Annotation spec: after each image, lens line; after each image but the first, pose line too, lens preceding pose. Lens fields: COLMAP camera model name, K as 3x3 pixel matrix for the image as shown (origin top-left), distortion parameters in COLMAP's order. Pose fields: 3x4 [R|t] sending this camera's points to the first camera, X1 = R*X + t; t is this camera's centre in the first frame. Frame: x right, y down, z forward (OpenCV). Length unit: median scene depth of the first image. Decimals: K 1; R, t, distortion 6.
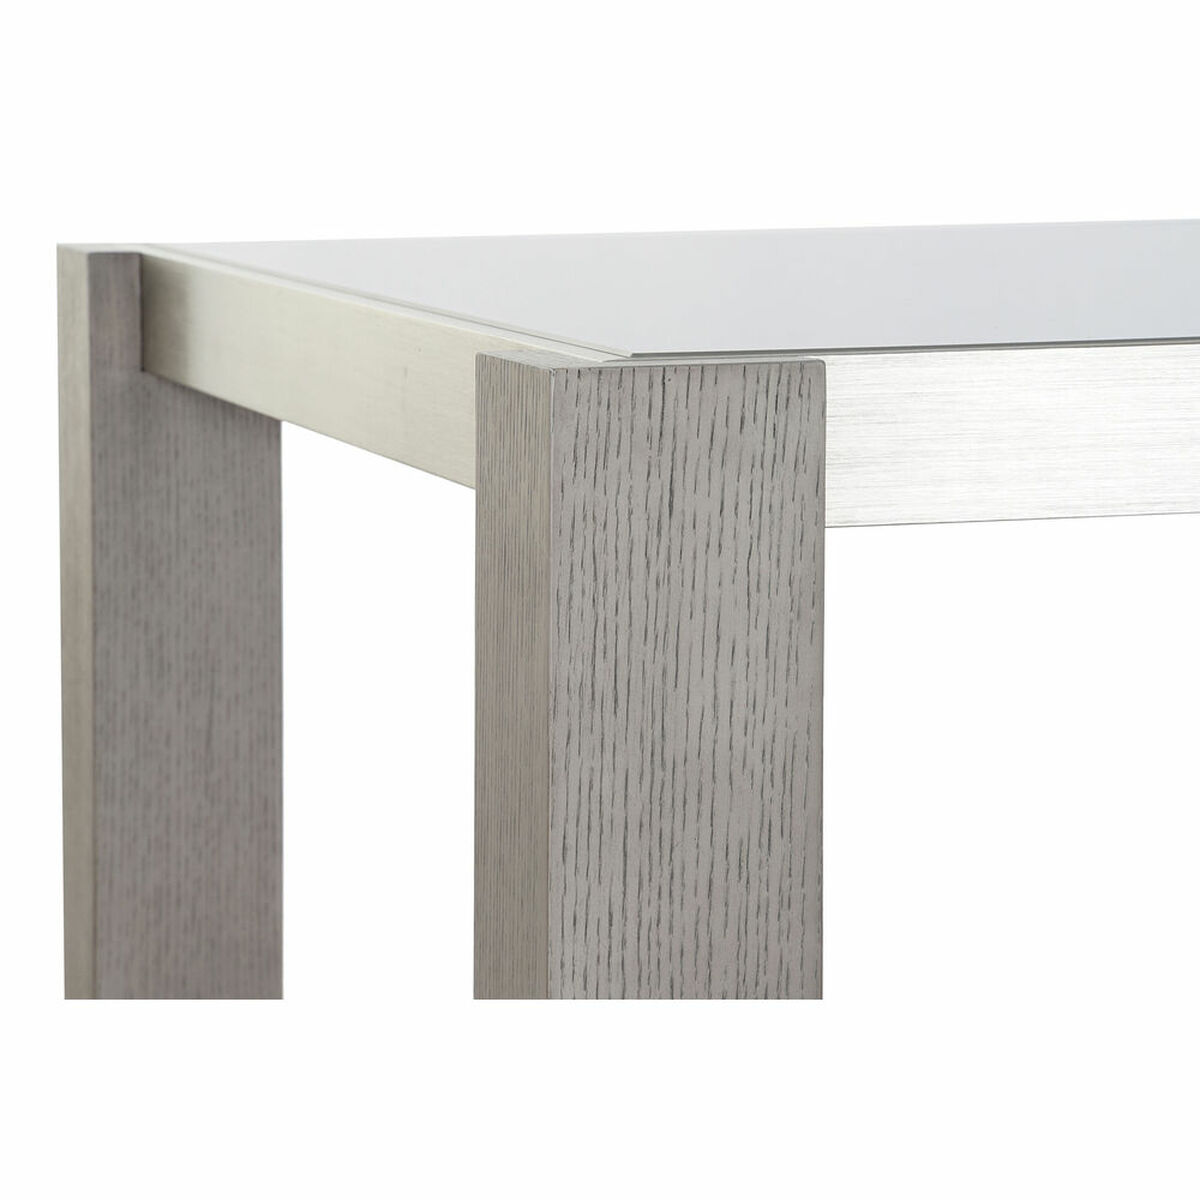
lens RADIAL K [[4656.0, 0, 605.3], [0, 4656.0, 603.7], [0, 0, 1]] dist [0.989177, 0.000000]
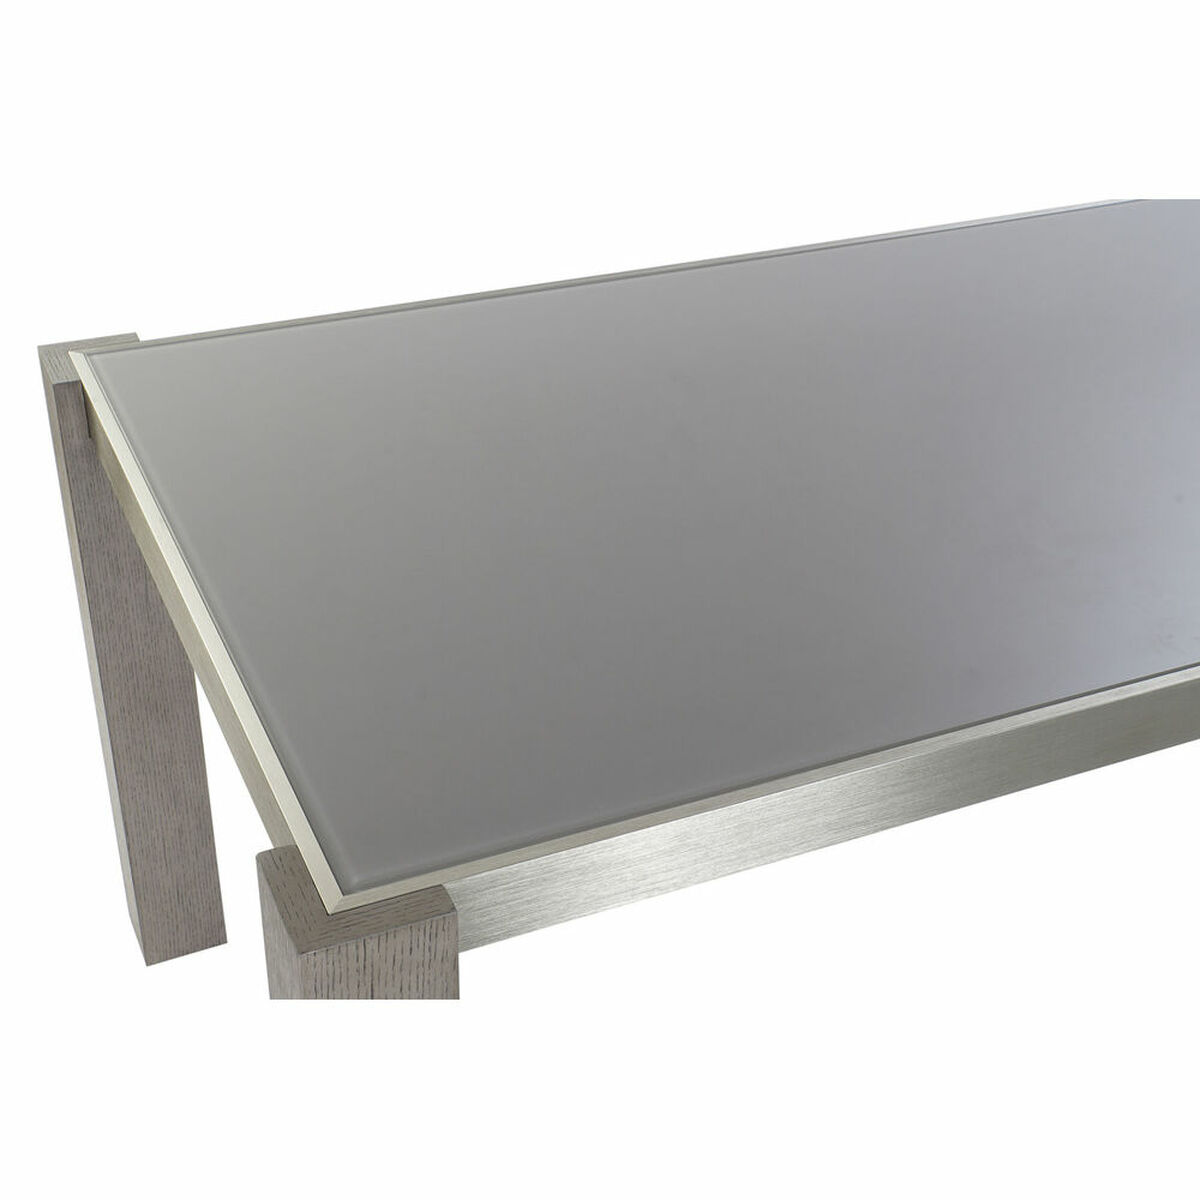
lens RADIAL K [[1656.5, 0, 596.8], [0, 1656.5, 604.9], [0, 0, 1]] dist [0.115537, 0.000000]
pose [[0.990478, -0.052558, 0.127247, 0.017124], [-0.007562, 0.902099, 0.431464, -0.286454], [-0.137466, -0.428318, 0.893111, 0.324280]]
